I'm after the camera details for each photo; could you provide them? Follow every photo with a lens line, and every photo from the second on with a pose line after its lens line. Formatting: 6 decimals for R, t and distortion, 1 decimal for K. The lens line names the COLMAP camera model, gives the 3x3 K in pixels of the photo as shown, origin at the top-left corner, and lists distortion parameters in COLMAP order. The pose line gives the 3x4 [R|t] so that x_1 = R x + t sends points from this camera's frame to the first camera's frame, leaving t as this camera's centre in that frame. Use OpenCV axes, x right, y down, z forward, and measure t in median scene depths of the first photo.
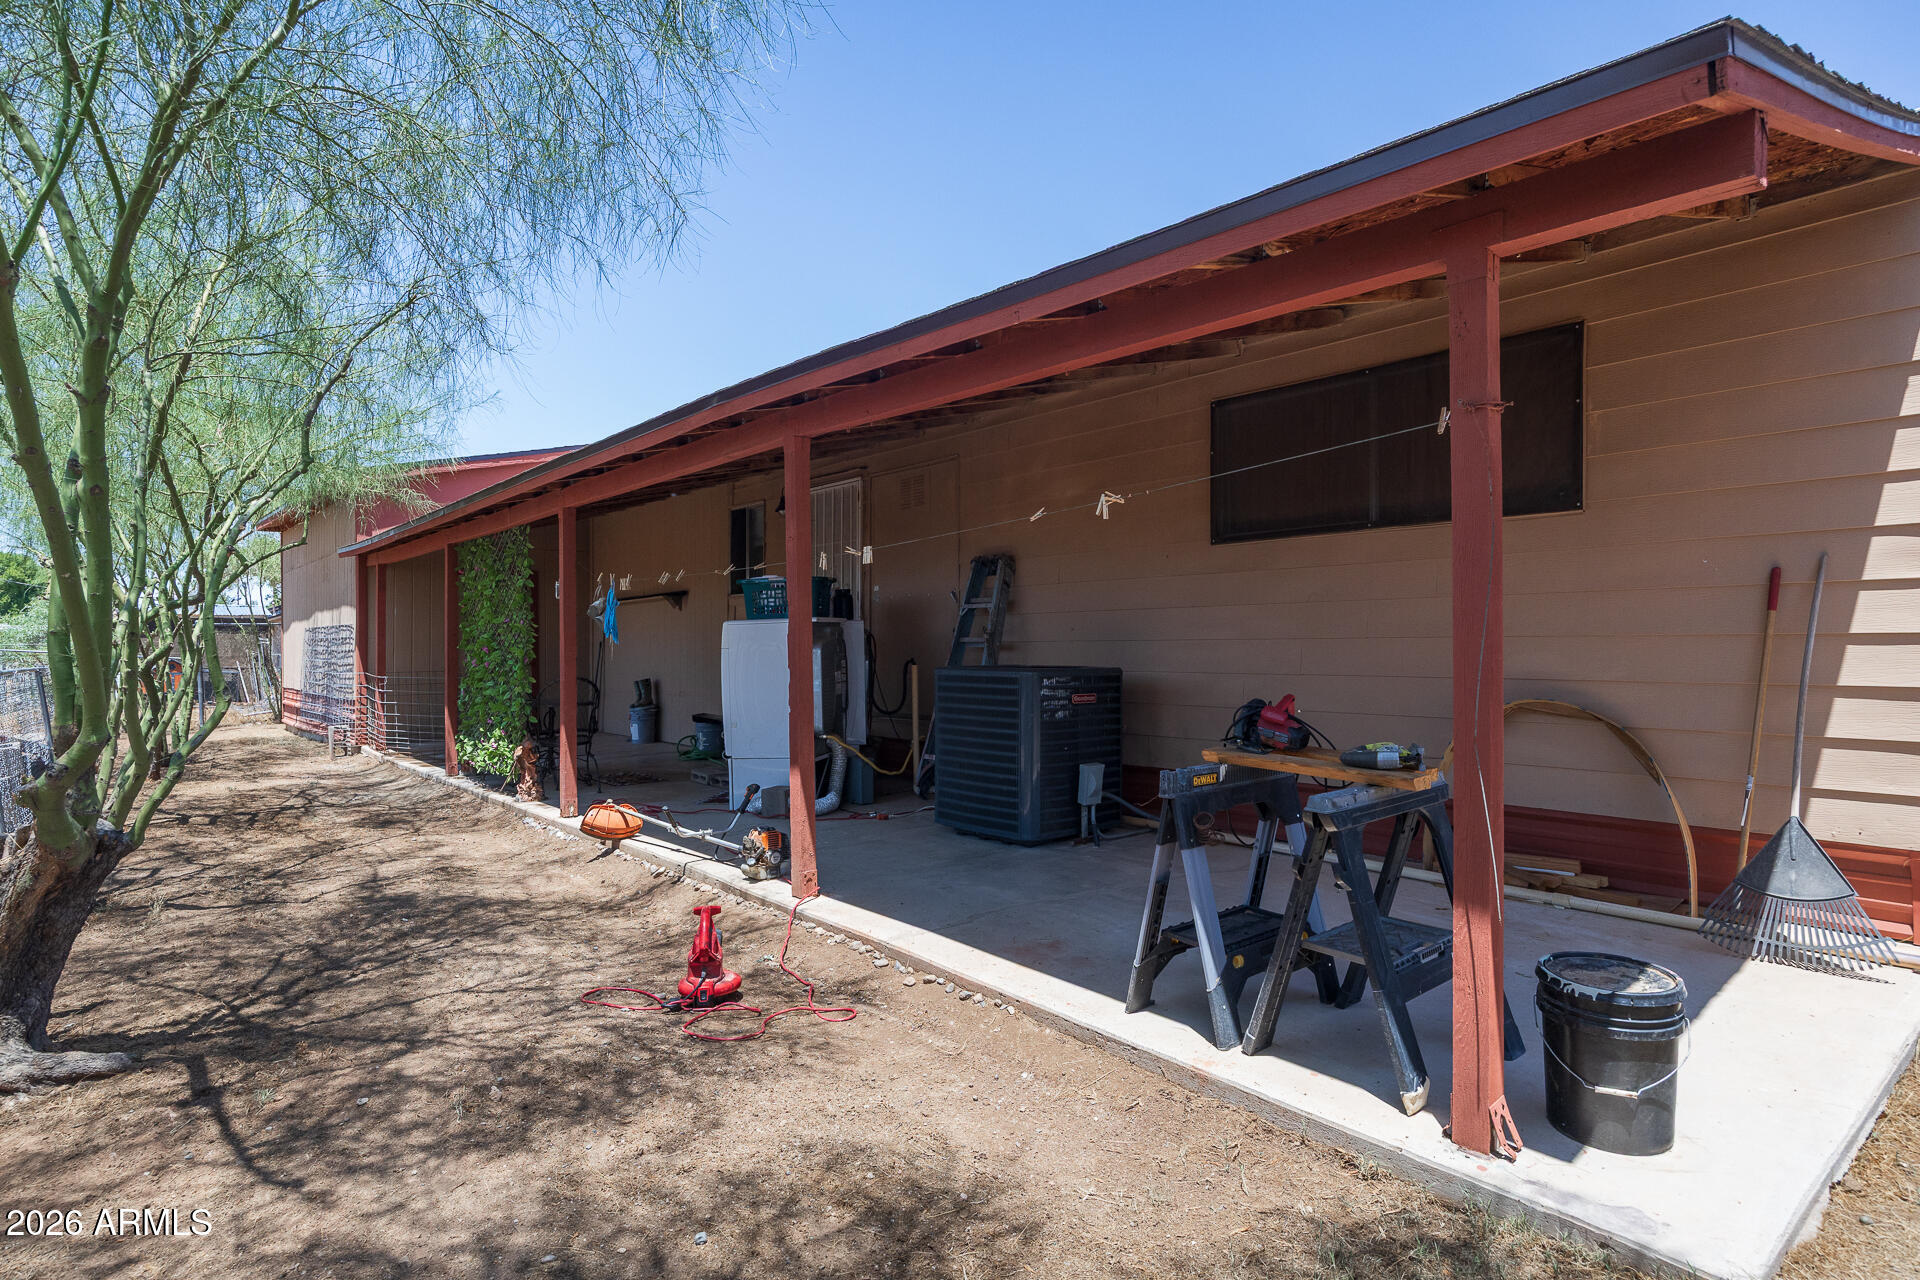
lens RADIAL K [[1026.4, 0, 960.0], [0, 1026.4, 640.0], [0, 0, 1]] dist [-0.000256, -0.000127]
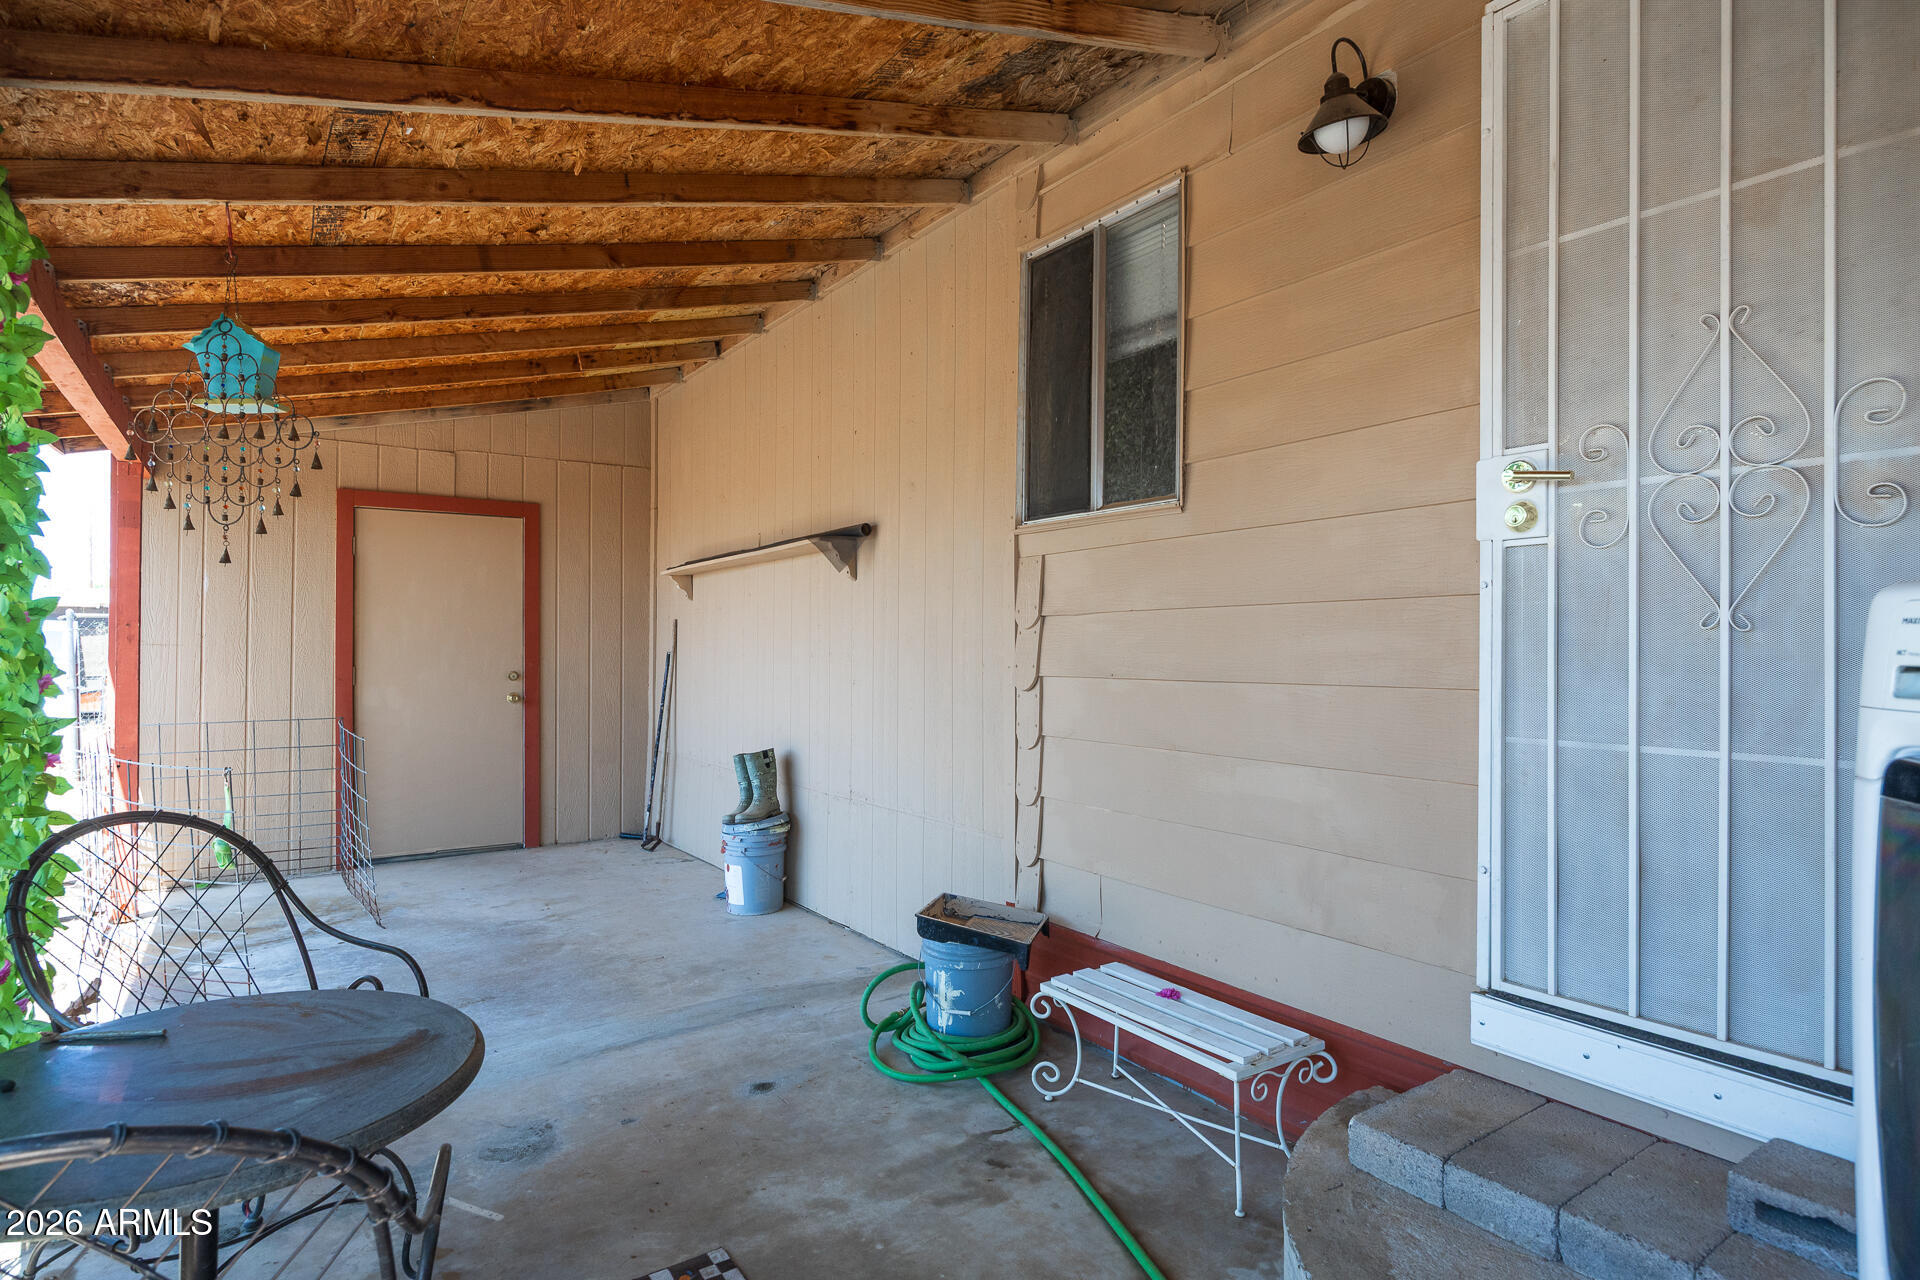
lens RADIAL K [[1026.4, 0, 960.0], [0, 1026.4, 640.0], [0, 0, 1]] dist [-0.000256, -0.000127]
pose [[0.995482, 0.003976, -0.094872, -0.199898], [-0.003336, 0.999971, 0.006898, -0.009195], [0.094896, -0.006551, 0.995466, 0.635645]]
